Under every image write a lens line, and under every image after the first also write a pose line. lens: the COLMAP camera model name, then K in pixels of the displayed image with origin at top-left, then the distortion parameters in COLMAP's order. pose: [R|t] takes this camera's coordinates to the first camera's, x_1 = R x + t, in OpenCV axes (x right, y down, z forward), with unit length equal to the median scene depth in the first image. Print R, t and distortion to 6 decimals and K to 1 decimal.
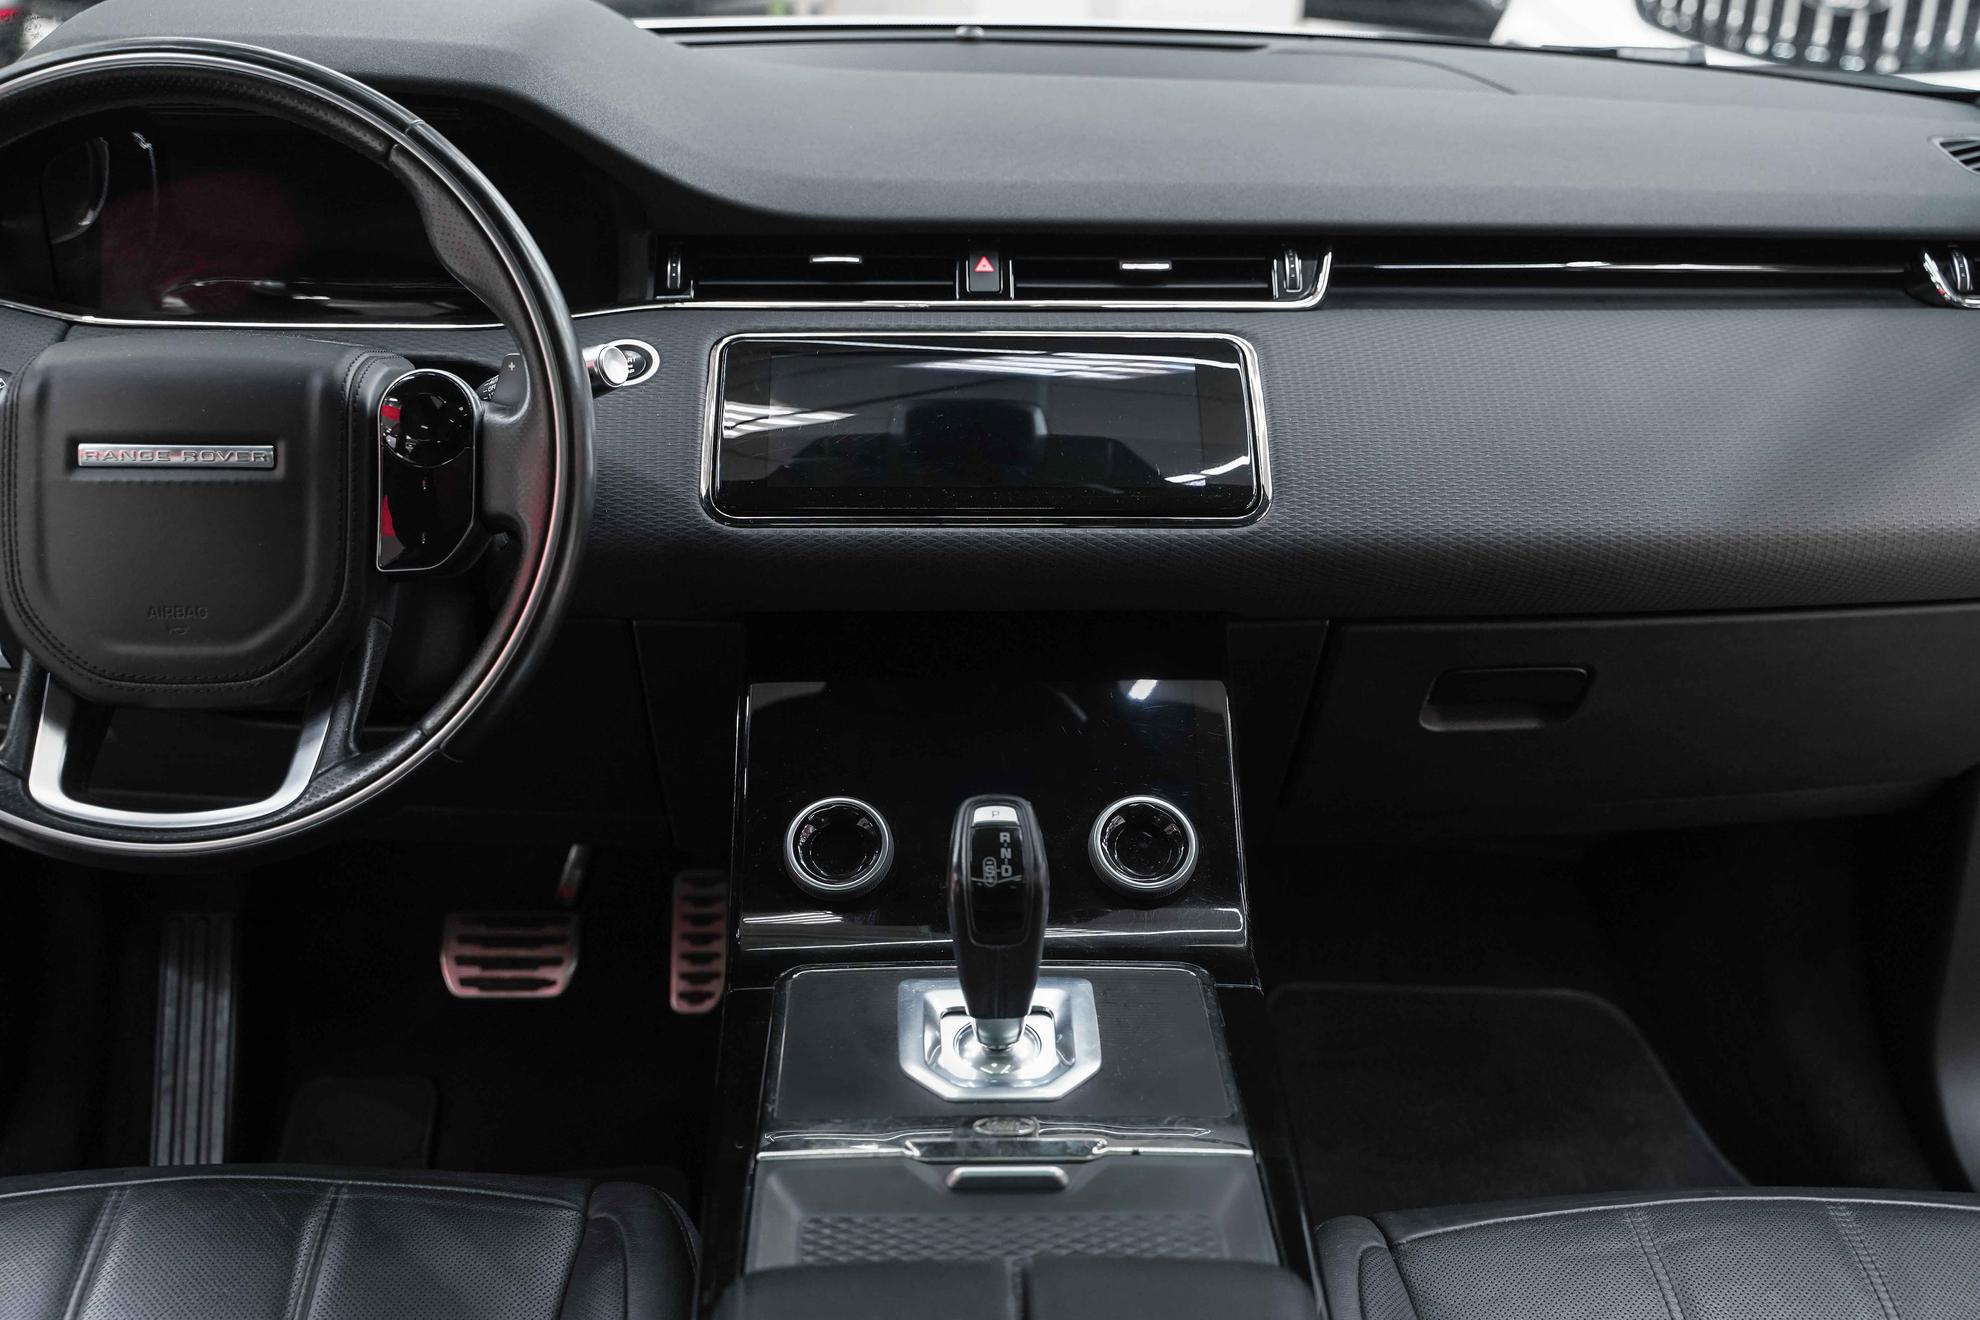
lens RADIAL K [[2275.2, 0, 990.0], [0, 2275.2, 660.0], [0, 0, 1]] dist [0.014731, -0.032586]
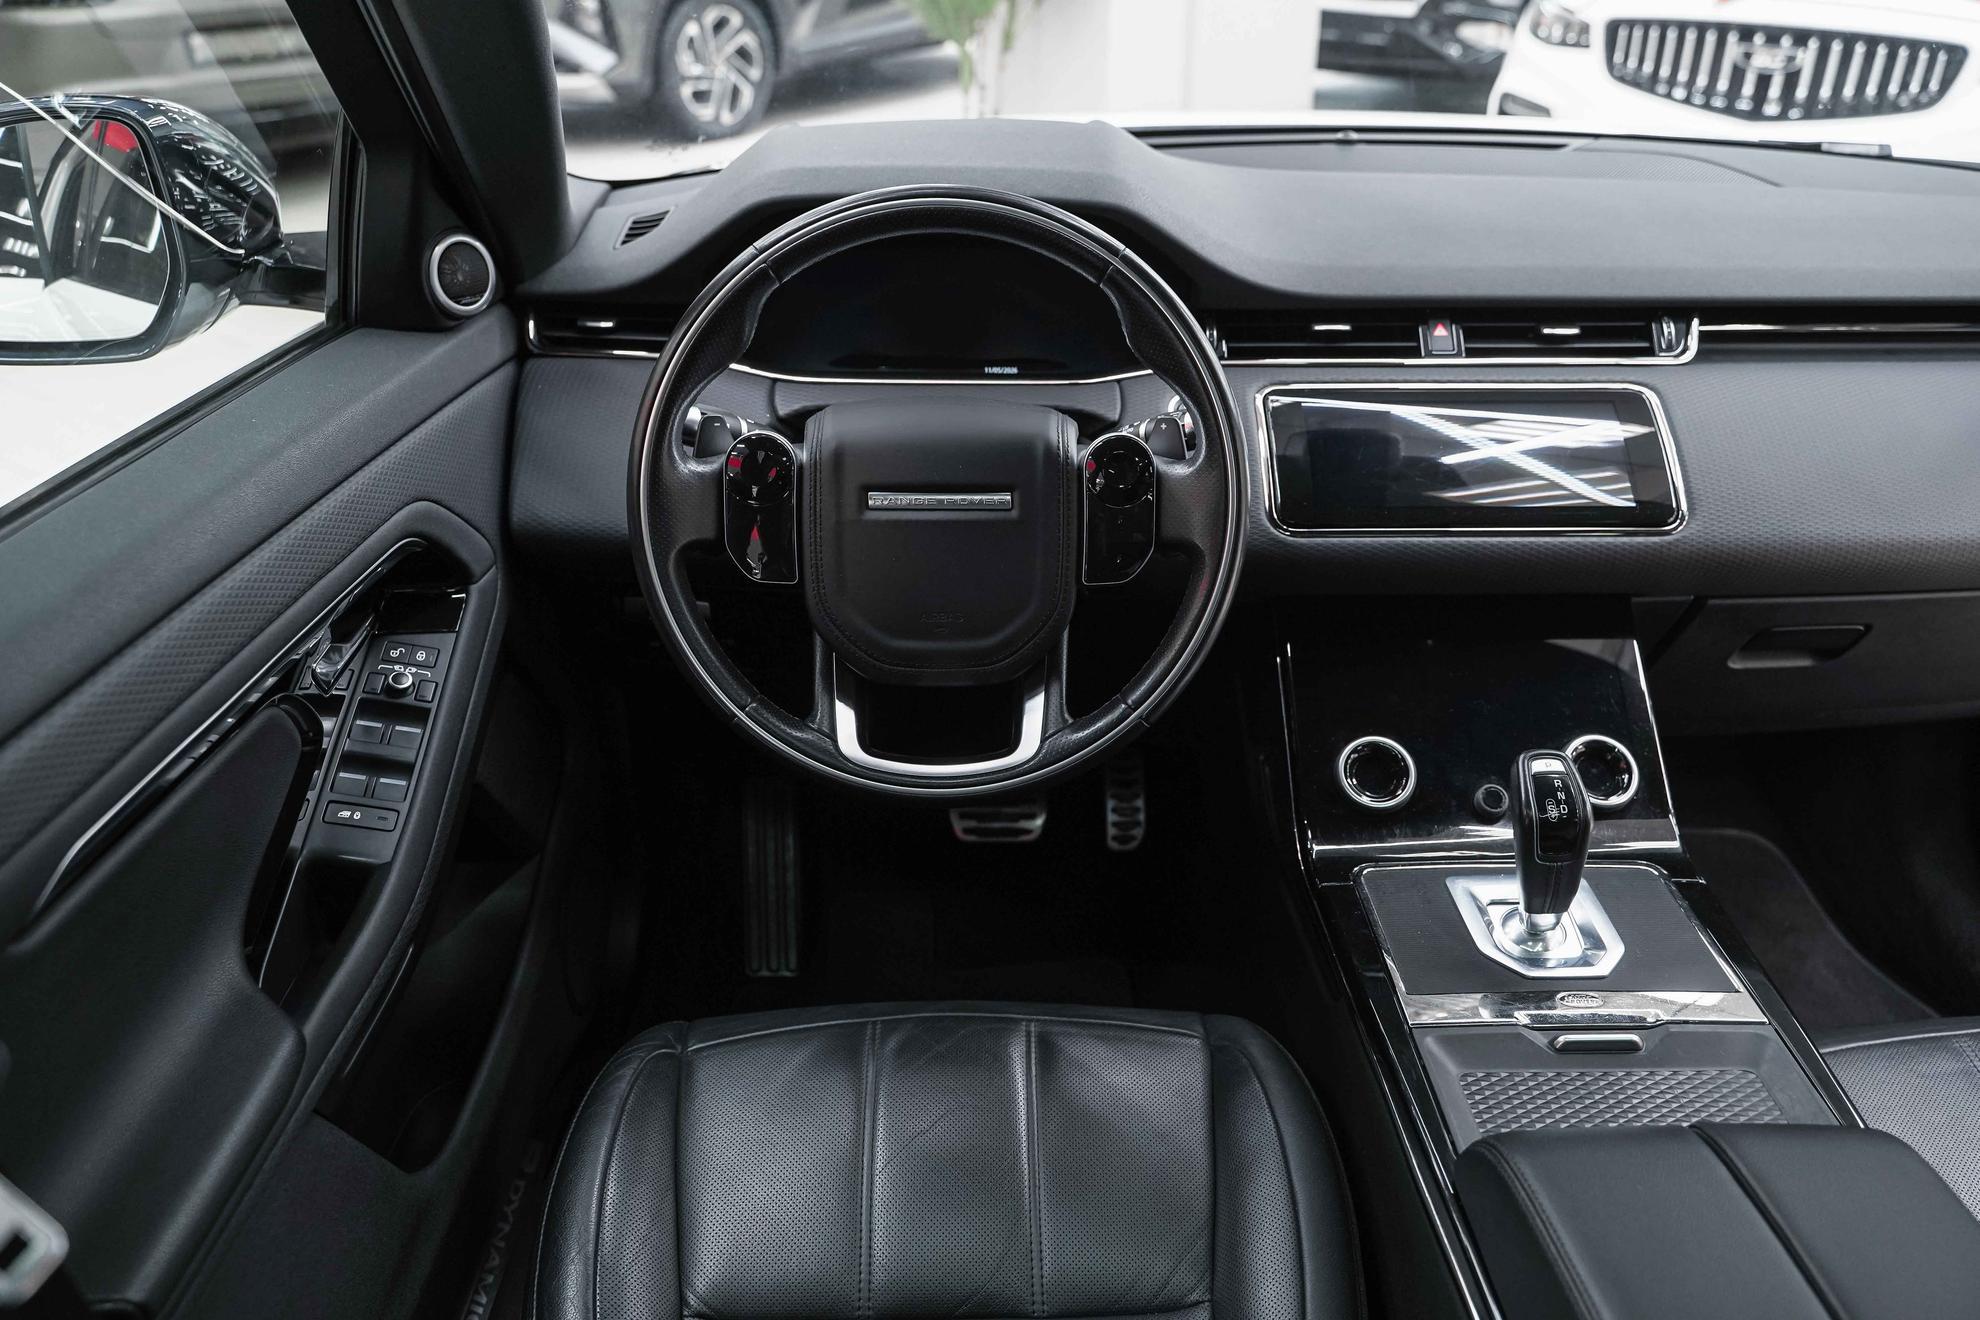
lens RADIAL K [[1585.1, 0, 990.0], [0, 1585.1, 660.0], [0, 0, 1]] dist [-0.004884, -0.011449]
pose [[0.999806, -0.001164, -0.019658, -0.251836], [0.002927, 0.995948, 0.089887, -0.065191], [0.019473, -0.089927, 0.995758, 0.047875]]
